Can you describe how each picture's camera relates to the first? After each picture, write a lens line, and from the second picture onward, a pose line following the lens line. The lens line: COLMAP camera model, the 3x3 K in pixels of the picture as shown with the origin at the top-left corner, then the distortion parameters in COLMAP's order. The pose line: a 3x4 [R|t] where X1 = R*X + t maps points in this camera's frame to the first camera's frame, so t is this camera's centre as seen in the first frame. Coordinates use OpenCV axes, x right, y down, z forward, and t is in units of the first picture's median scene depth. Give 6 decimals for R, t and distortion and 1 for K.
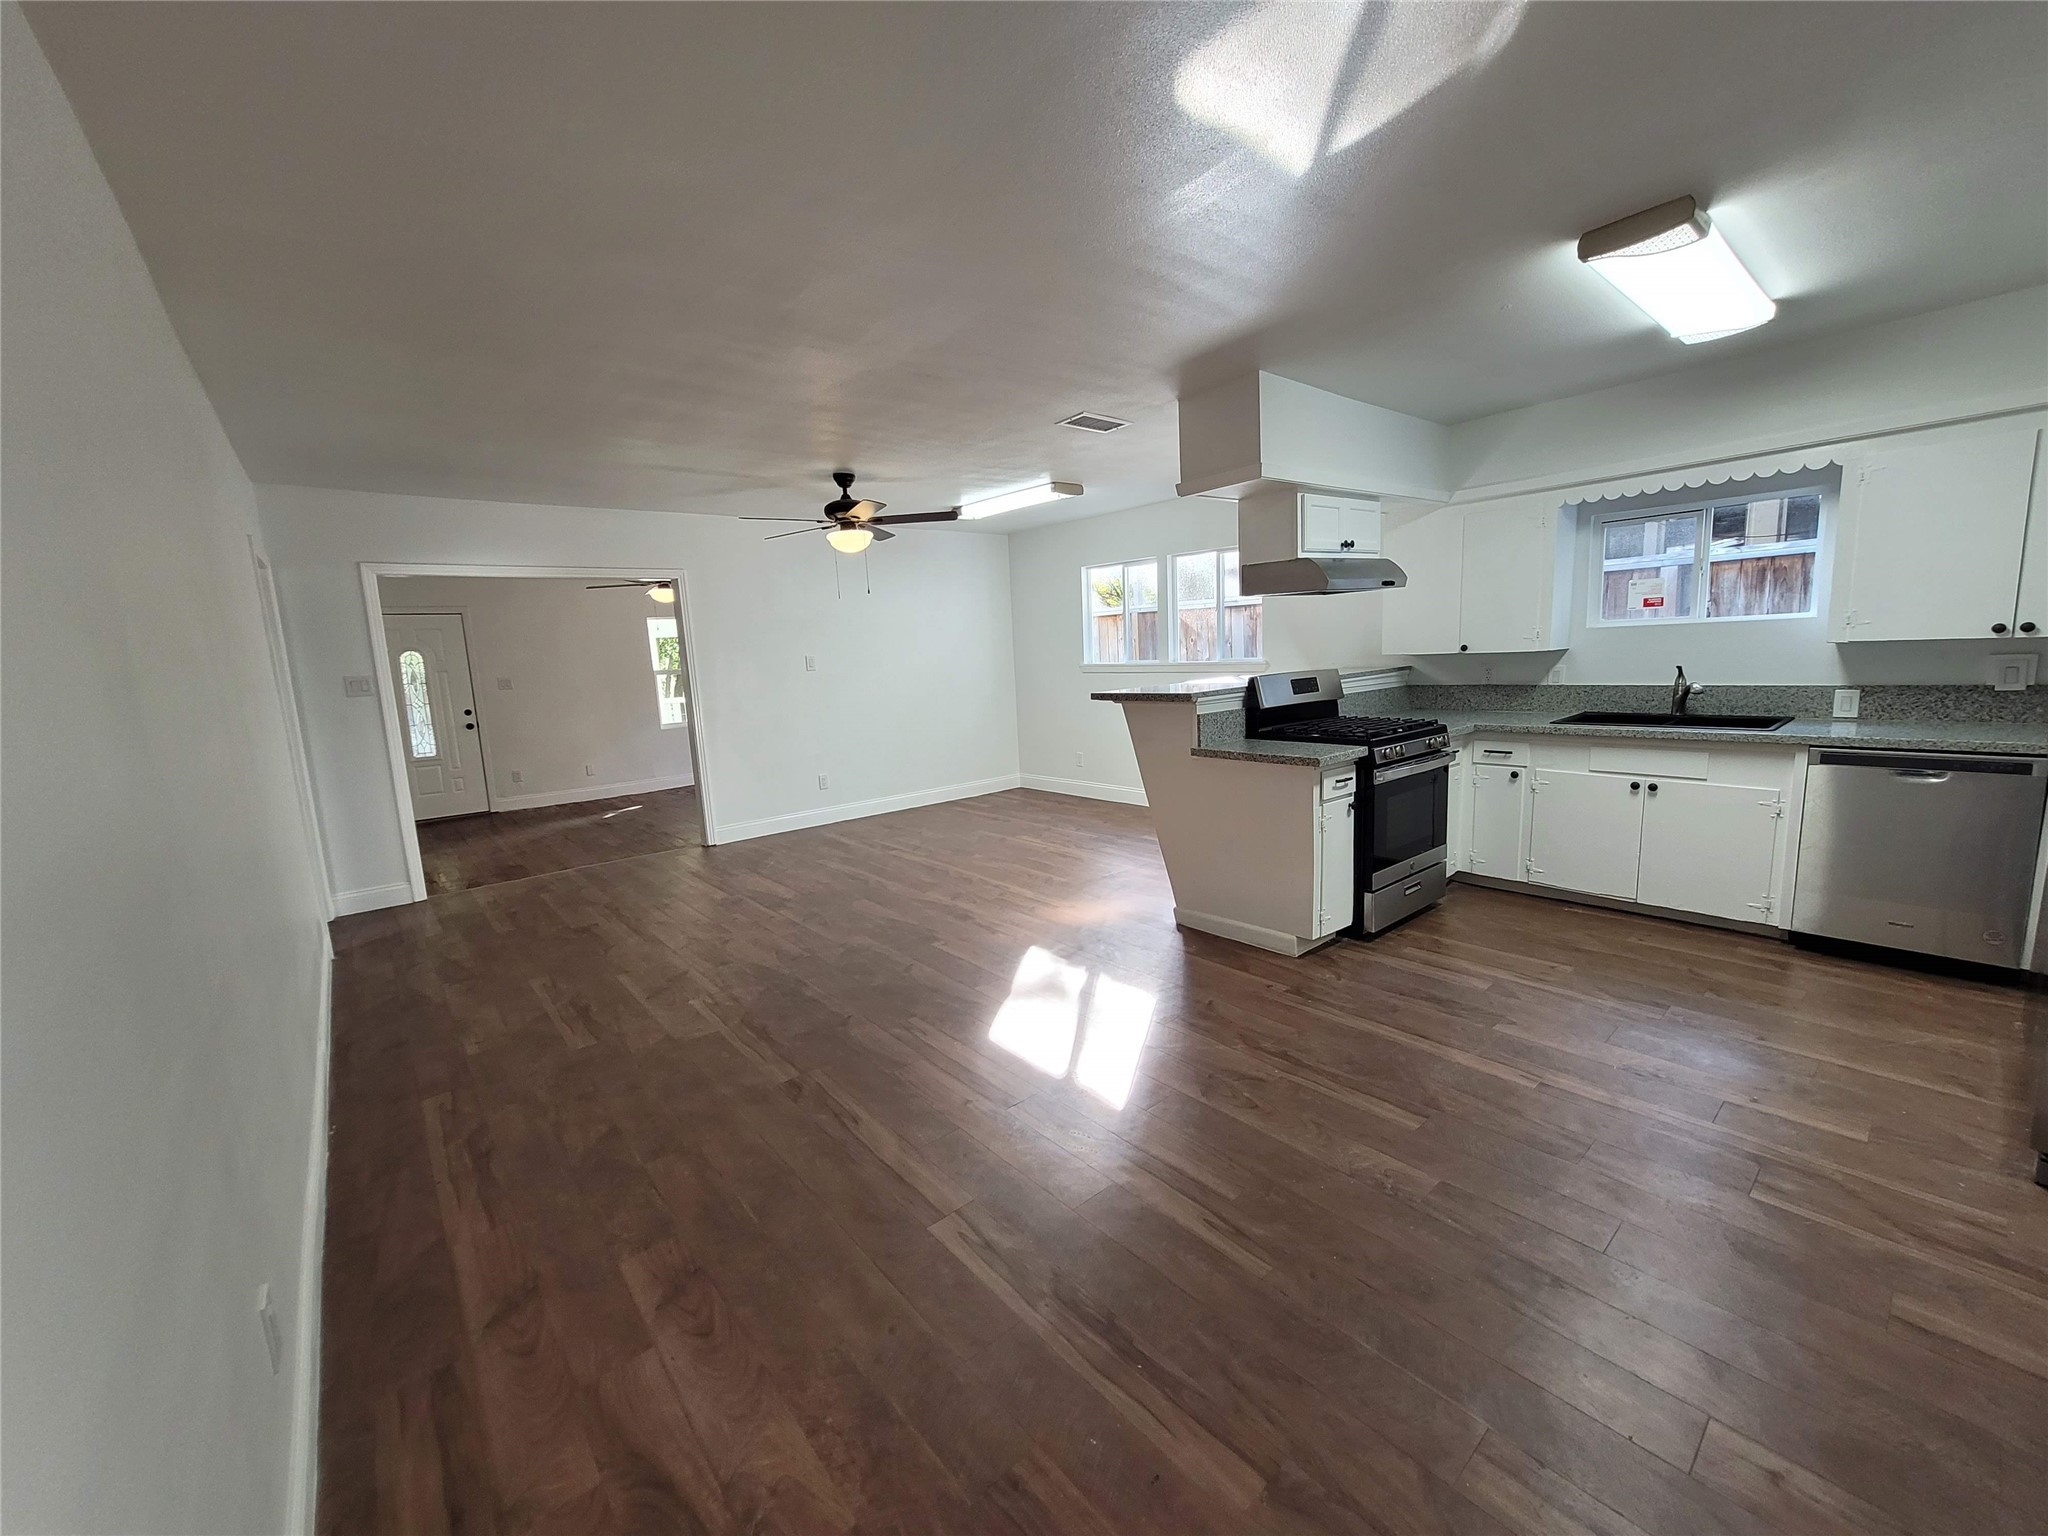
lens RADIAL K [[802.4, 0, 1020.1], [0, 802.4, 763.7], [0, 0, 1]] dist [0.005990, -0.000783]
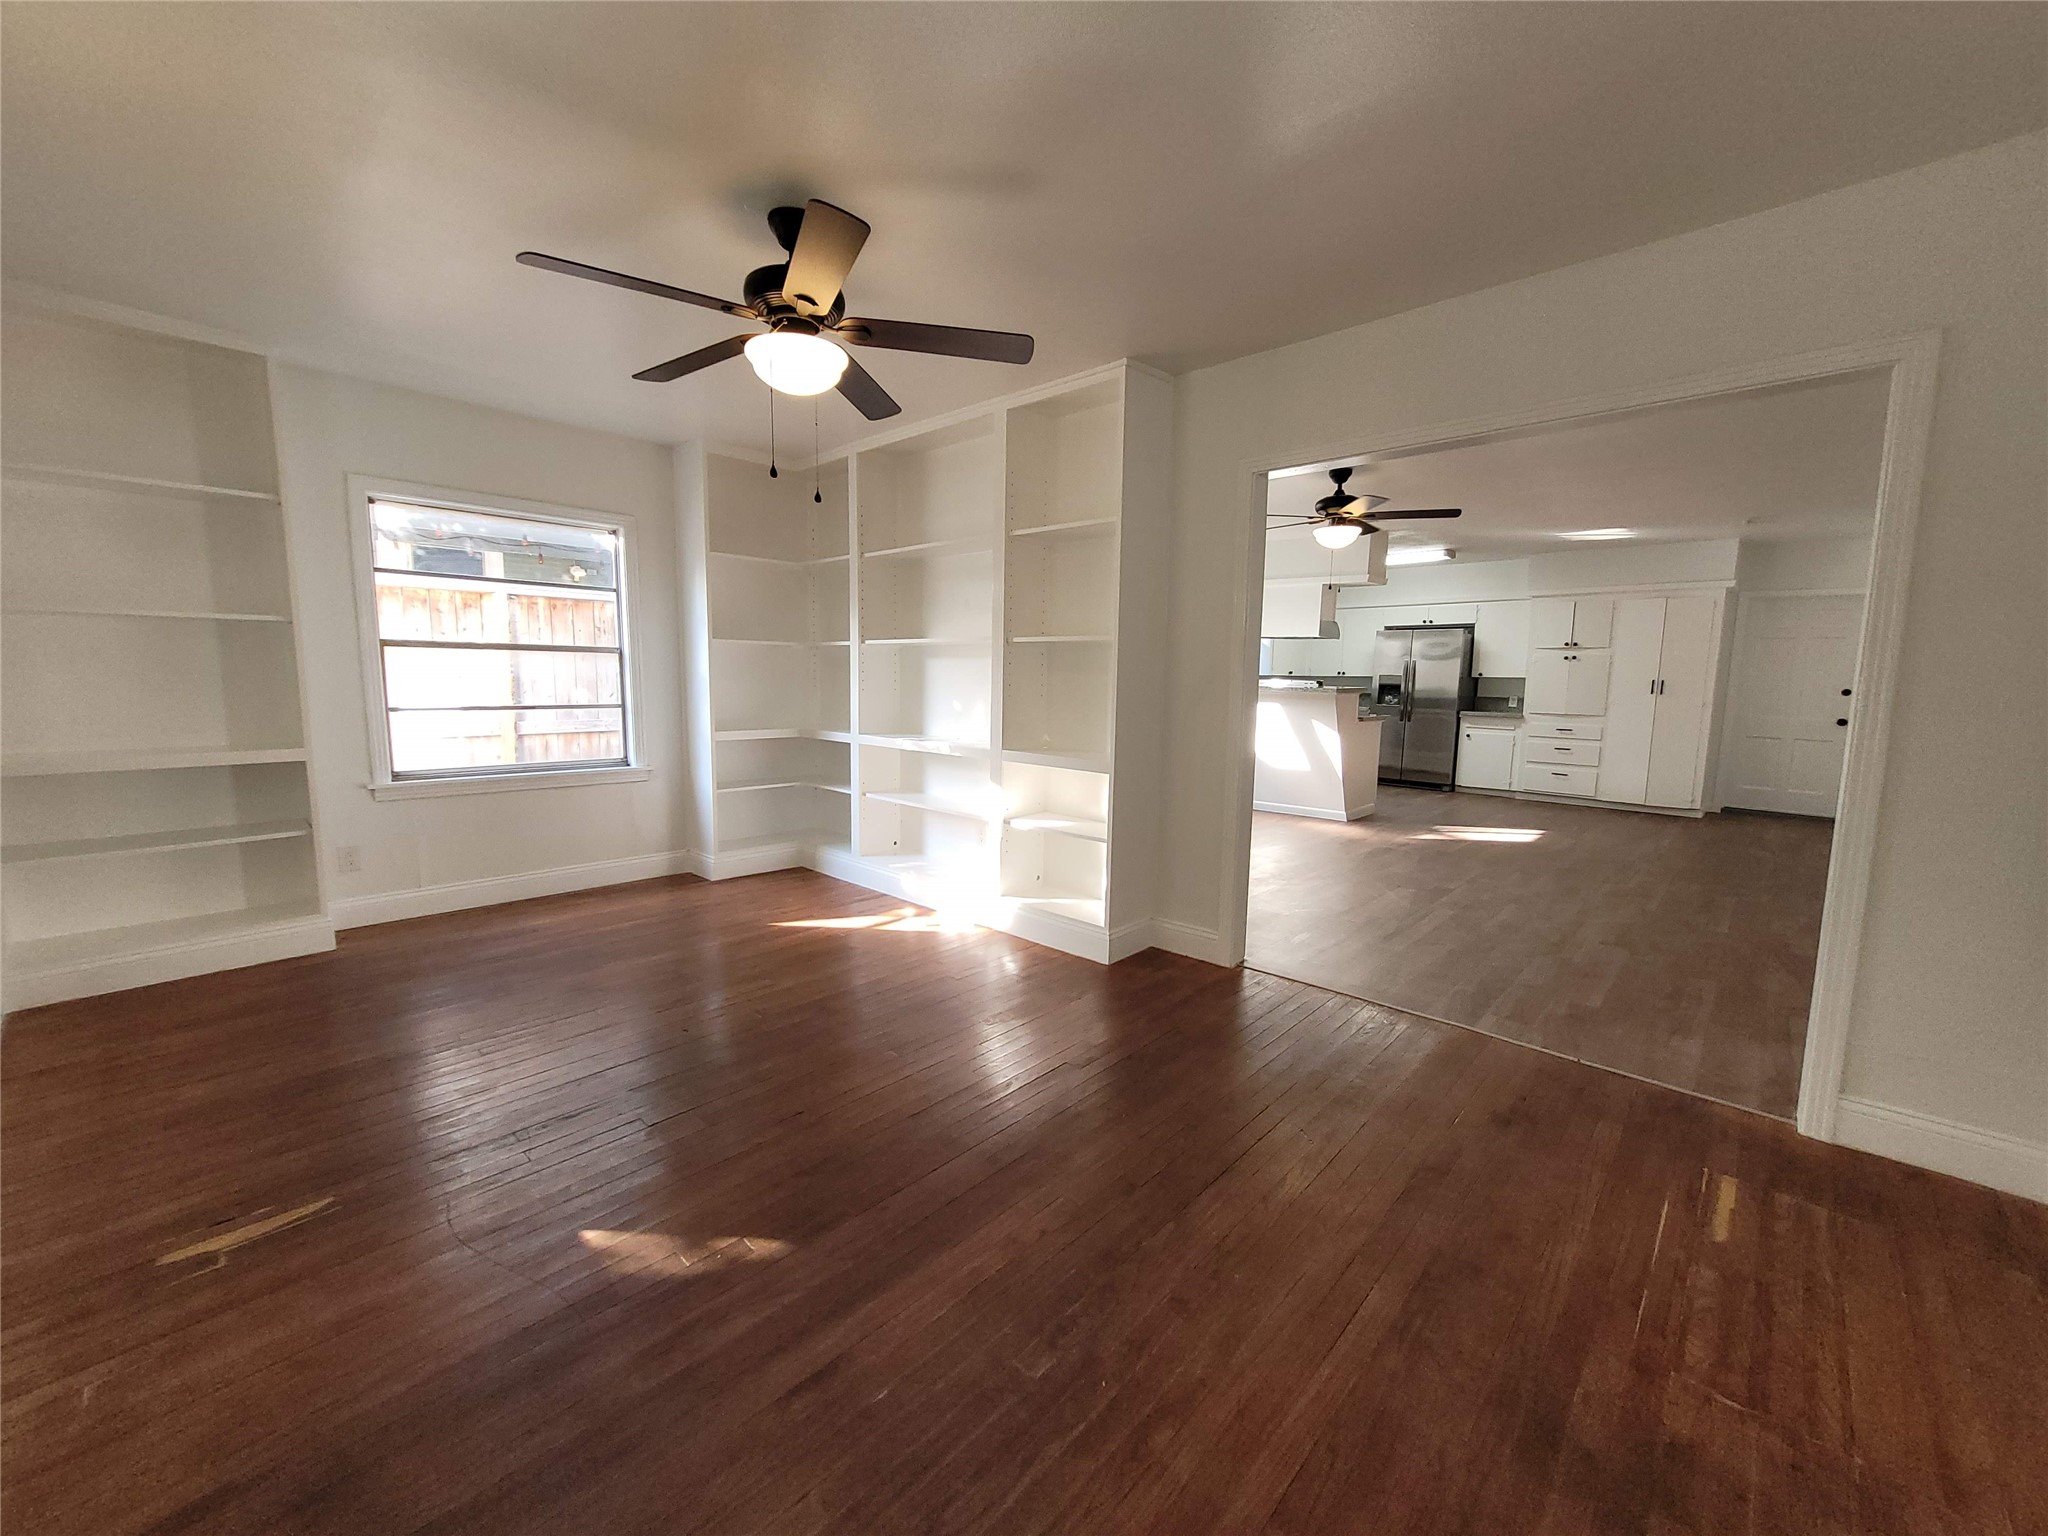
lens RADIAL K [[802.4, 0, 1024.1], [0, 802.4, 773.4], [0, 0, 1]] dist [0.005990, -0.000783]
pose [[-0.116921, -0.075387, 0.990276, -1.521037], [0.133370, 0.986891, 0.090876, -0.164366], [-0.984145, 0.142699, -0.105334, 1.965770]]
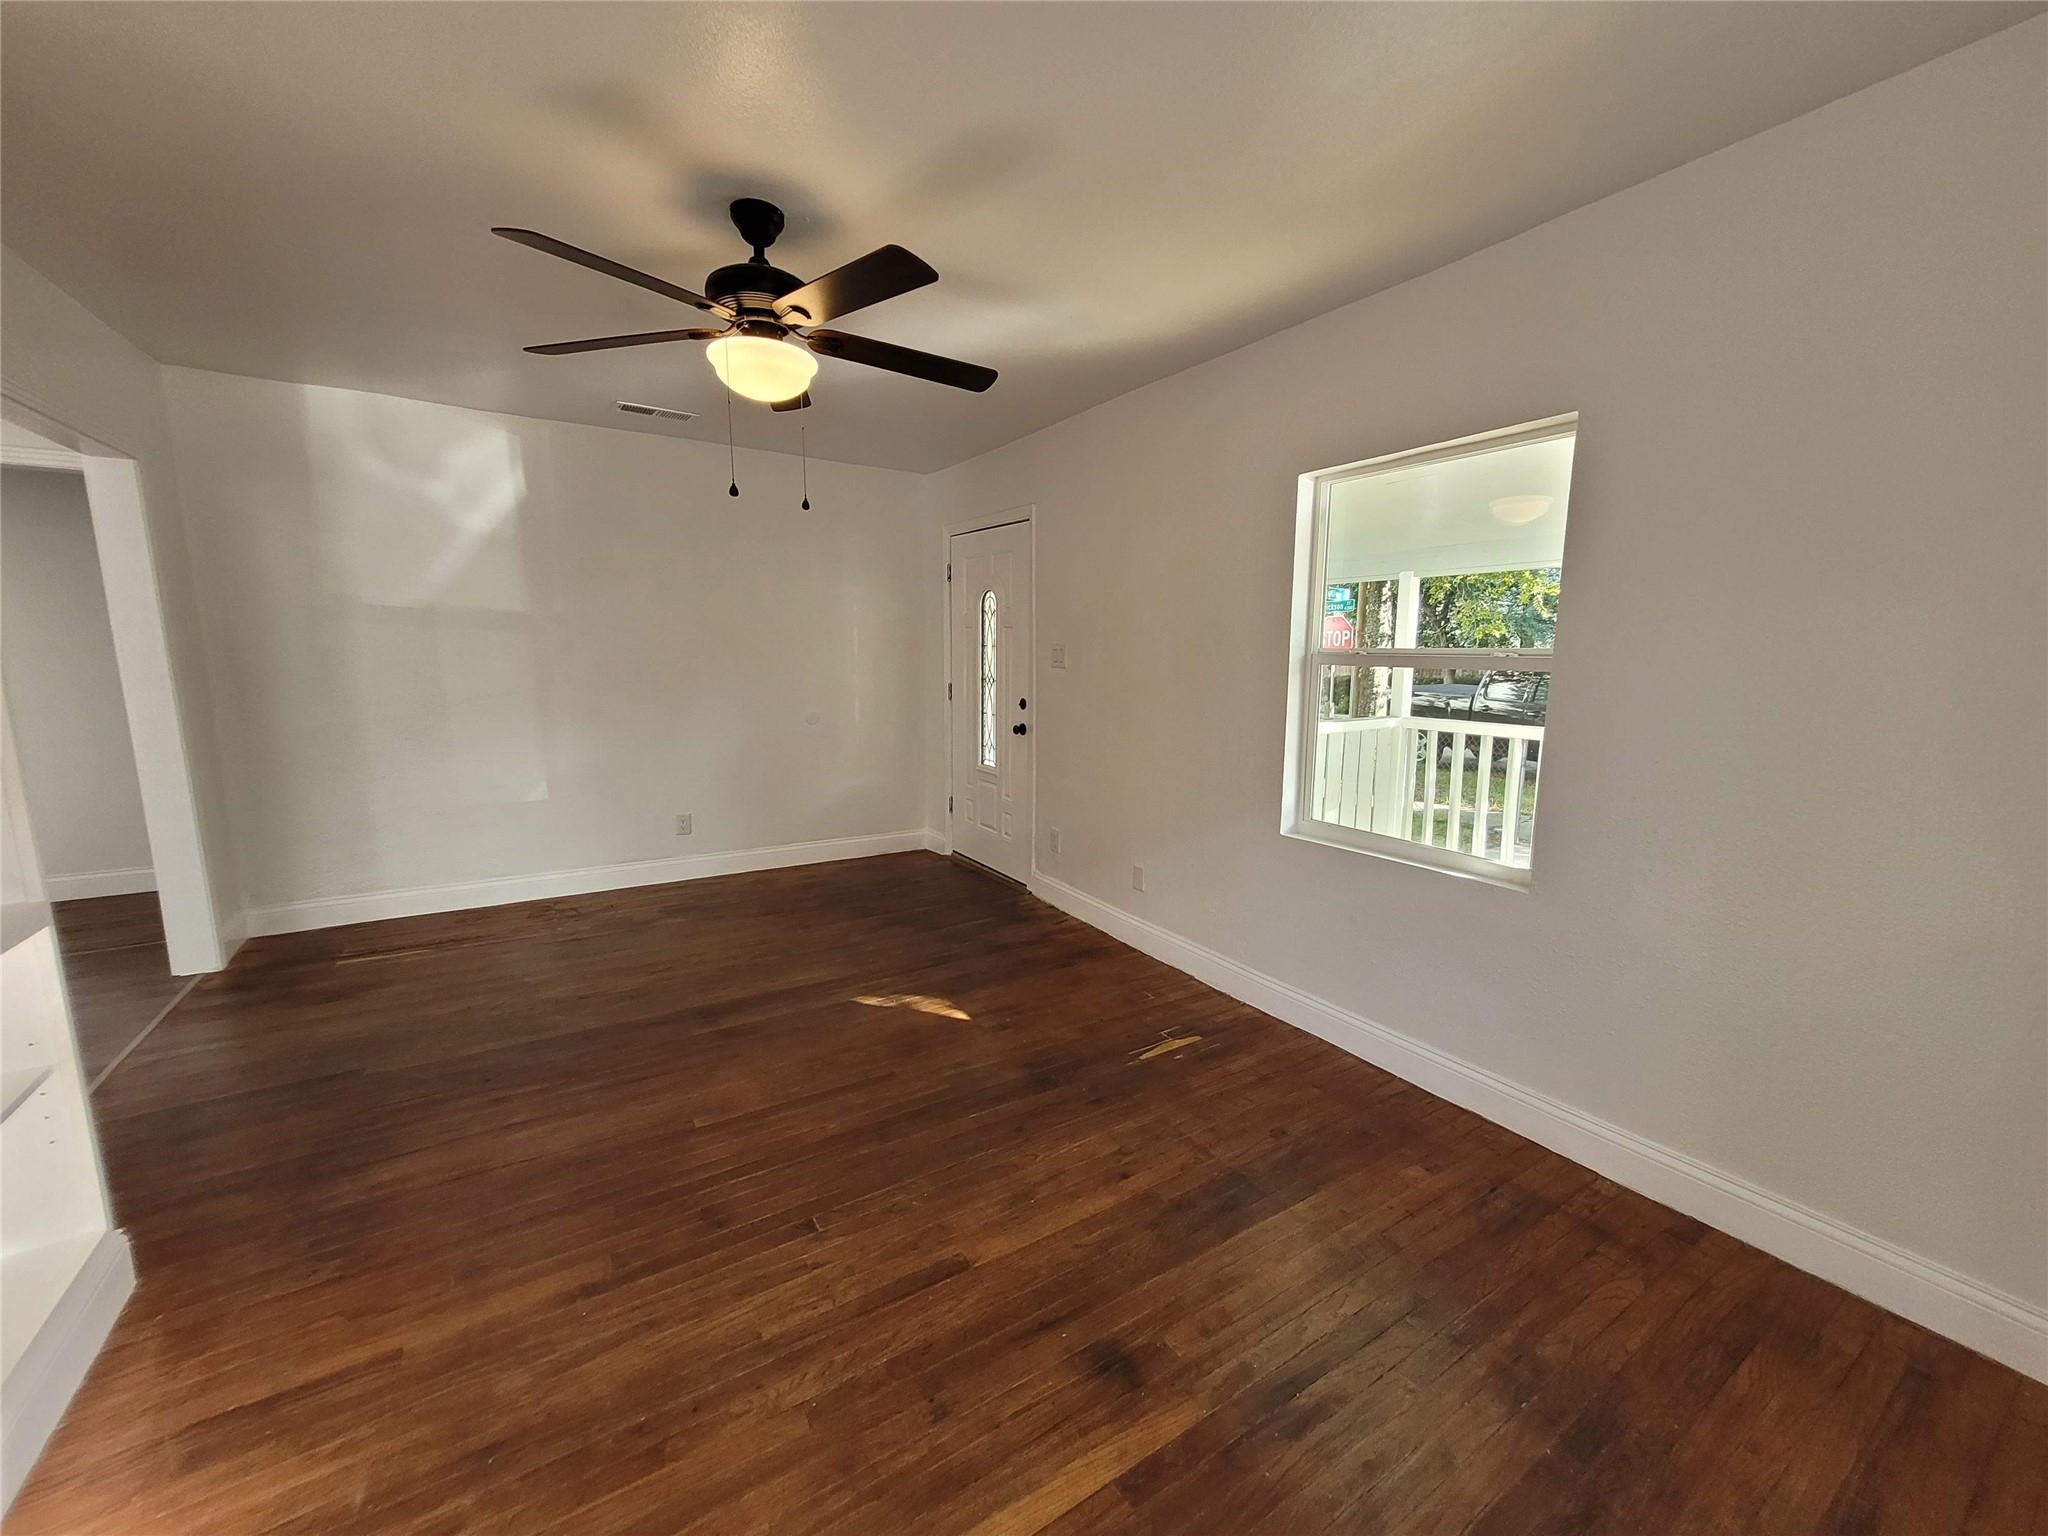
lens RADIAL K [[802.4, 0, 1021.7], [0, 802.4, 769.4], [0, 0, 1]] dist [0.005990, -0.000783]
pose [[-0.140504, 0.206528, -0.968300, -0.316088], [-0.134371, 0.964975, 0.225317, -0.311871], [0.980919, 0.161769, -0.107832, 2.313376]]
